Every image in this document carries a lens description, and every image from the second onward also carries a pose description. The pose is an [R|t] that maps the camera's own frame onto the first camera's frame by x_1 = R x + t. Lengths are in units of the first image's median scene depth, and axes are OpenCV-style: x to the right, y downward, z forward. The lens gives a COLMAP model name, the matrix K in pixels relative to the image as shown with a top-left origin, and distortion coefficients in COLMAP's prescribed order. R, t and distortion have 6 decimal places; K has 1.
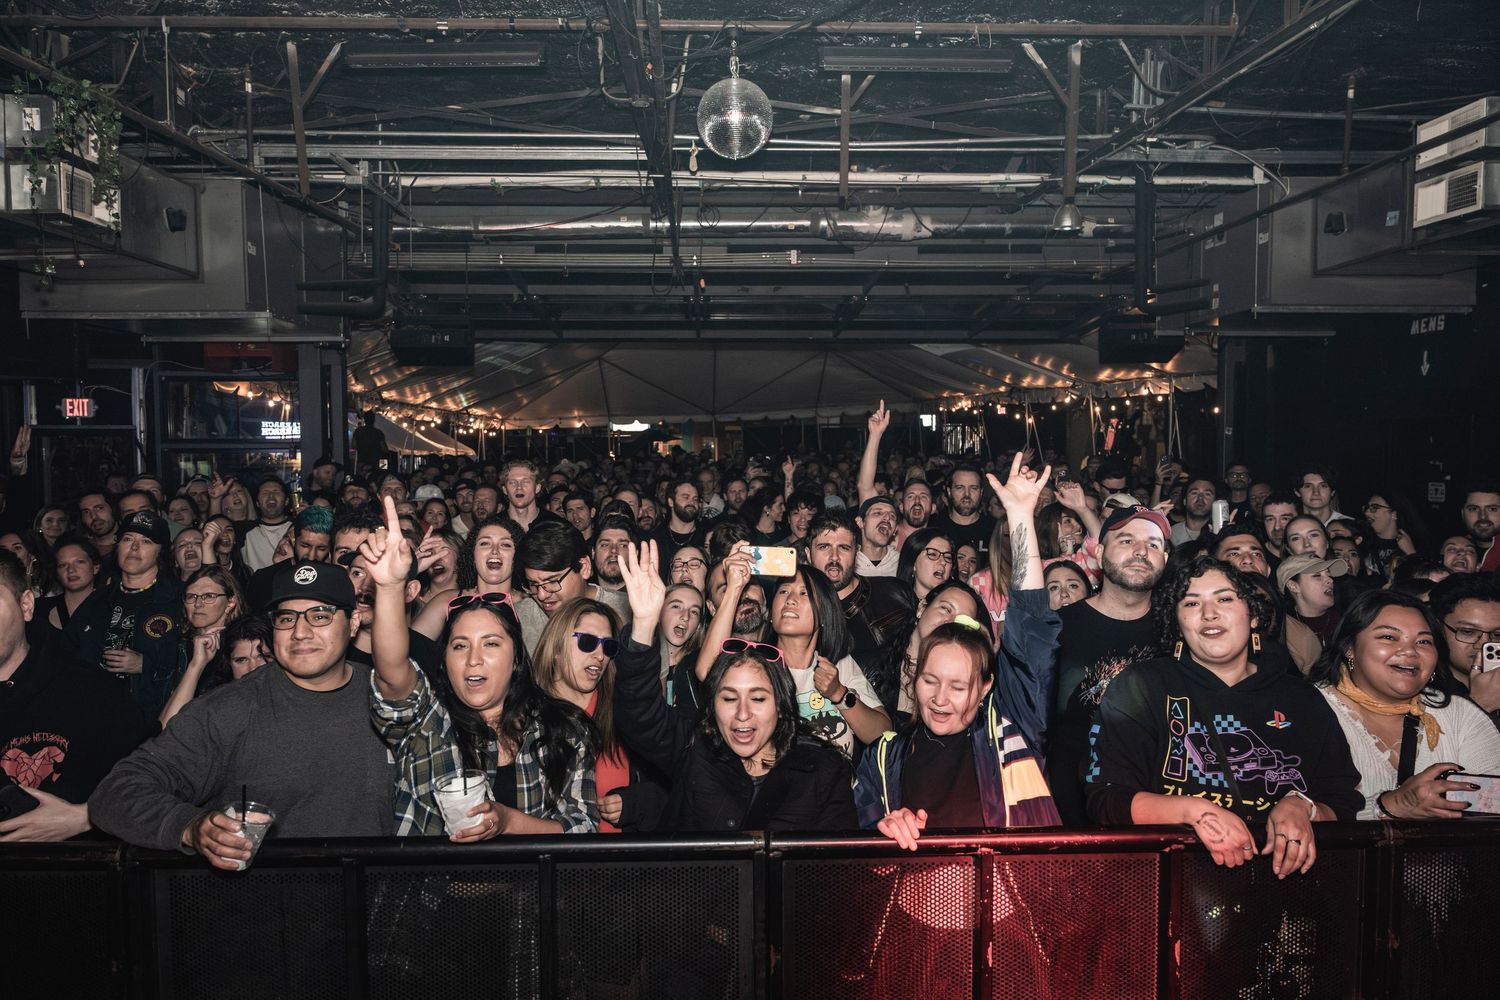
lens RADIAL K [[1006.7, 0, 750.0], [0, 1006.7, 500.0], [0, 0, 1]] dist [0.005119, -0.012222]
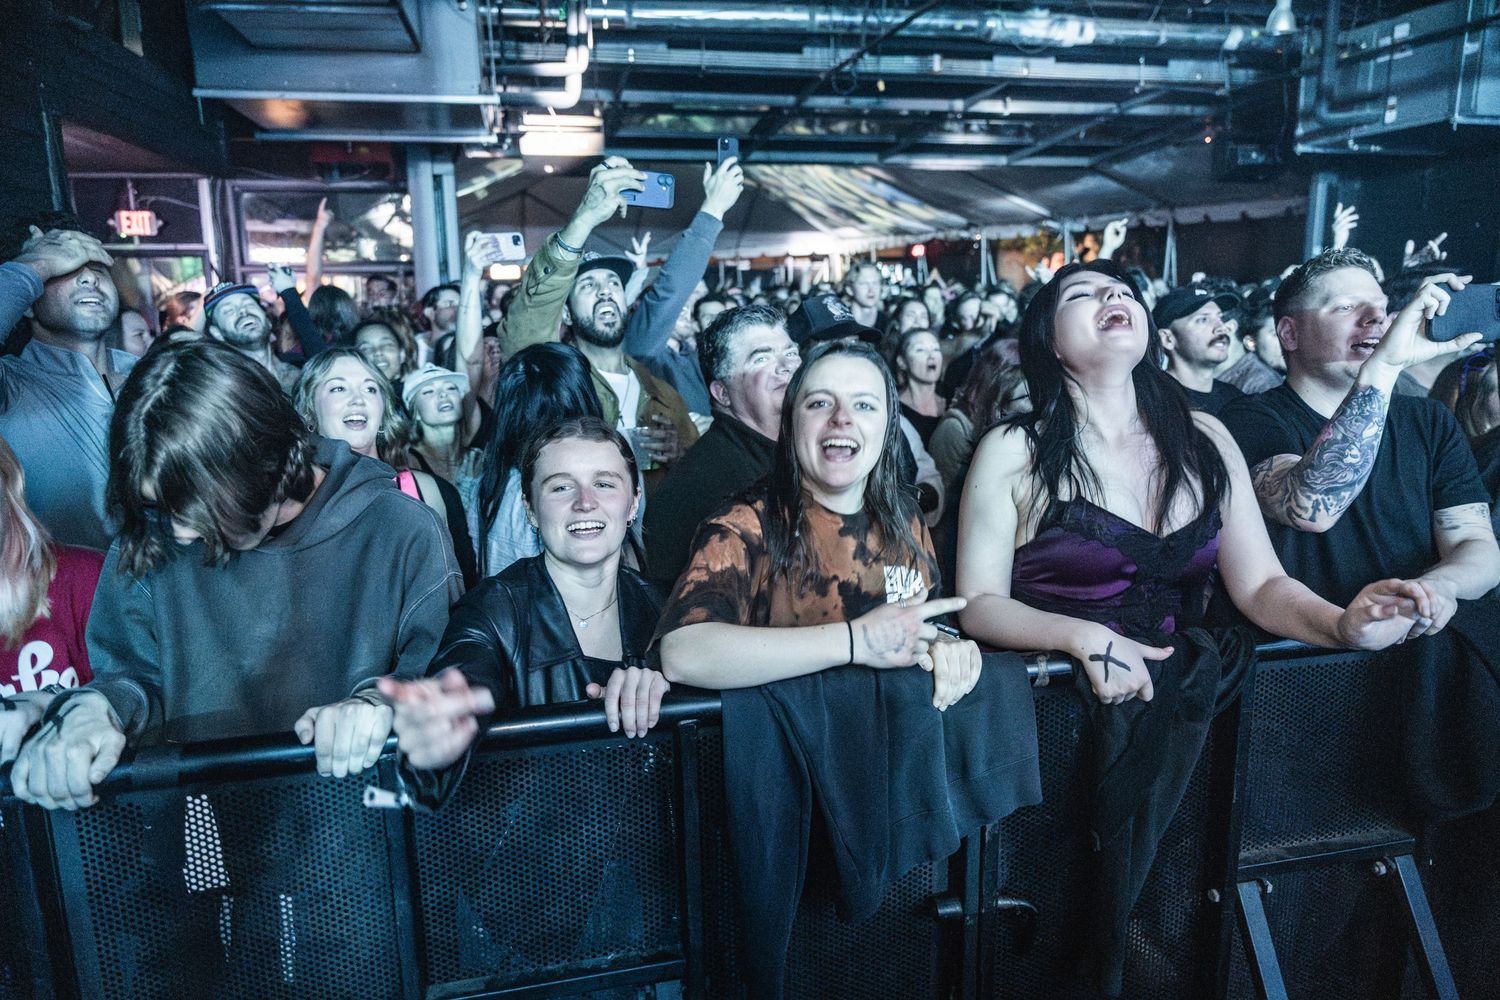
lens RADIAL K [[1006.7, 0, 750.0], [0, 1006.7, 500.0], [0, 0, 1]] dist [0.005119, -0.012222]
pose [[0.983258, -0.045332, 0.176488, -0.314448], [0.019721, 0.989345, 0.144247, 0.026272], [-0.181146, -0.138352, 0.973676, 0.048152]]
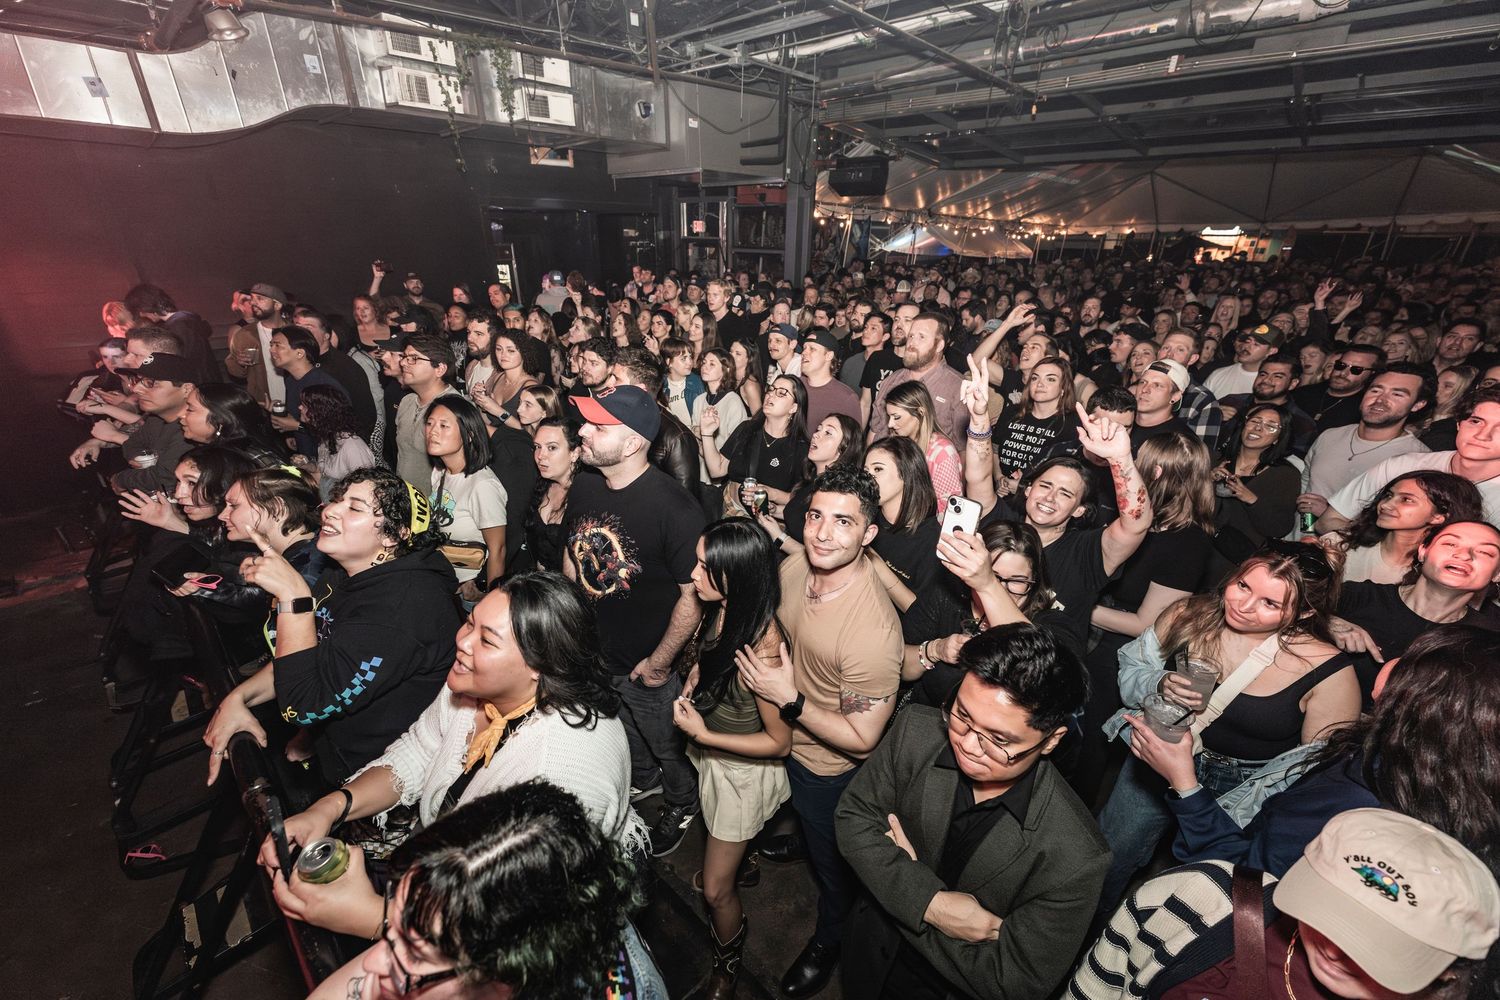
lens RADIAL K [[596.6, 0, 750.0], [0, 596.6, 500.0], [0, 0, 1]] dist [0.001162, -0.000369]
pose [[0.702391, 0.302094, -0.644505, 0.257734], [-0.057126, 0.926473, 0.372002, -0.038136], [0.709495, -0.224473, 0.668003, 0.213445]]
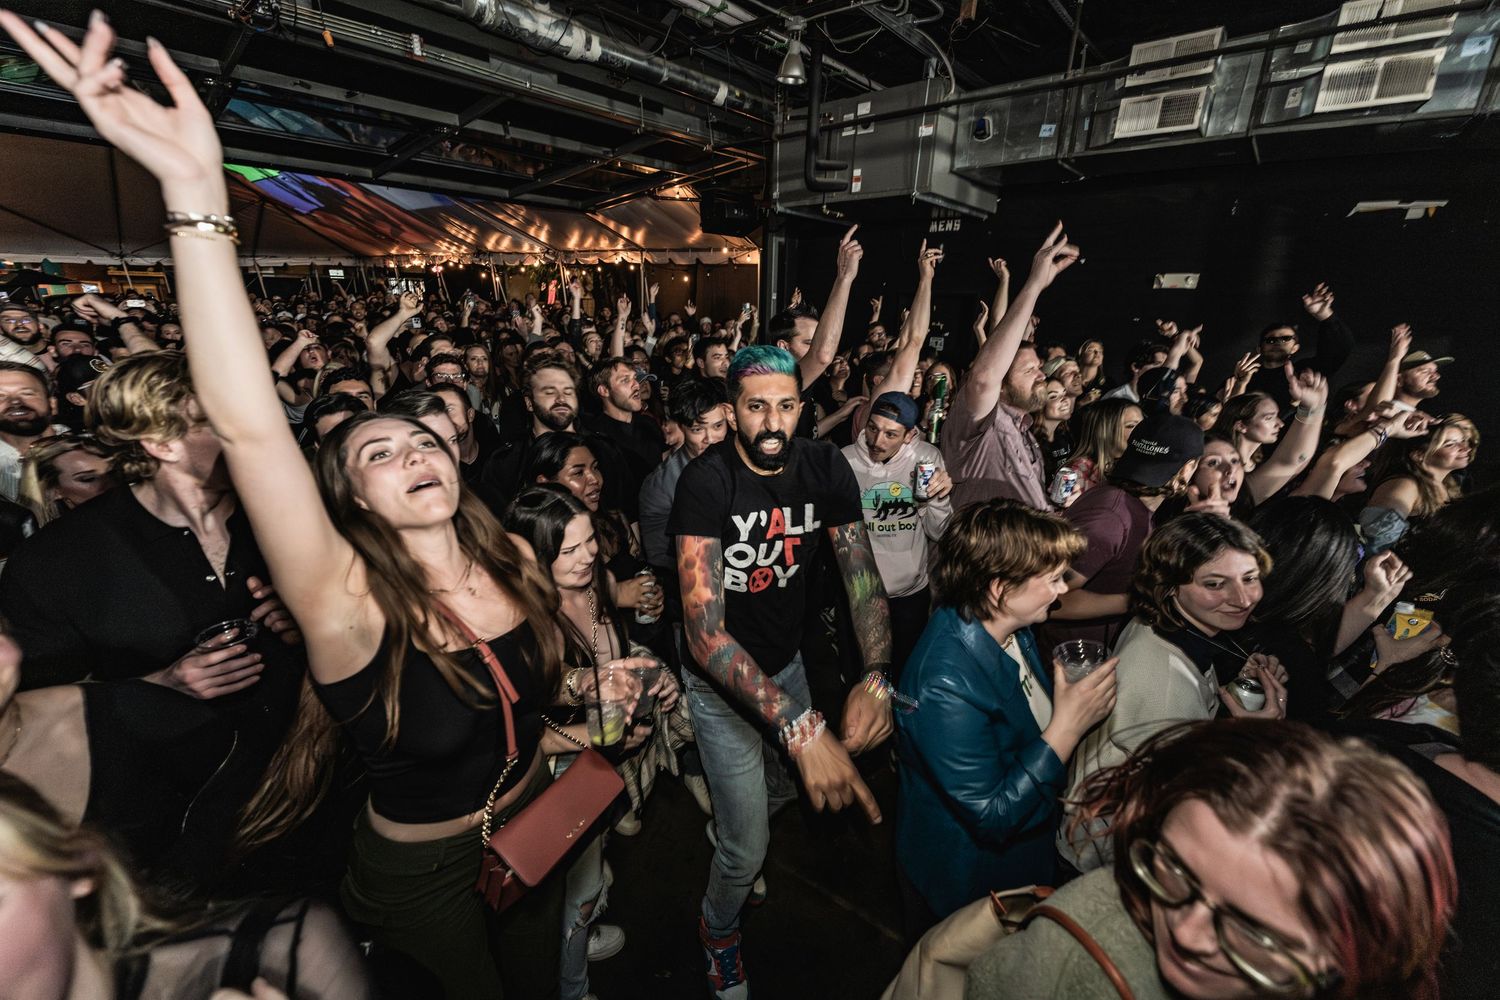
lens RADIAL K [[604.9, 0, 750.0], [0, 604.9, 500.0], [0, 0, 1]] dist [-0.006580, 0.000713]
pose [[0.701729, -0.200219, 0.683731, -0.163260], [0.012598, 0.963036, 0.269079, -0.024324], [-0.712332, -0.180207, 0.678313, 0.433021]]
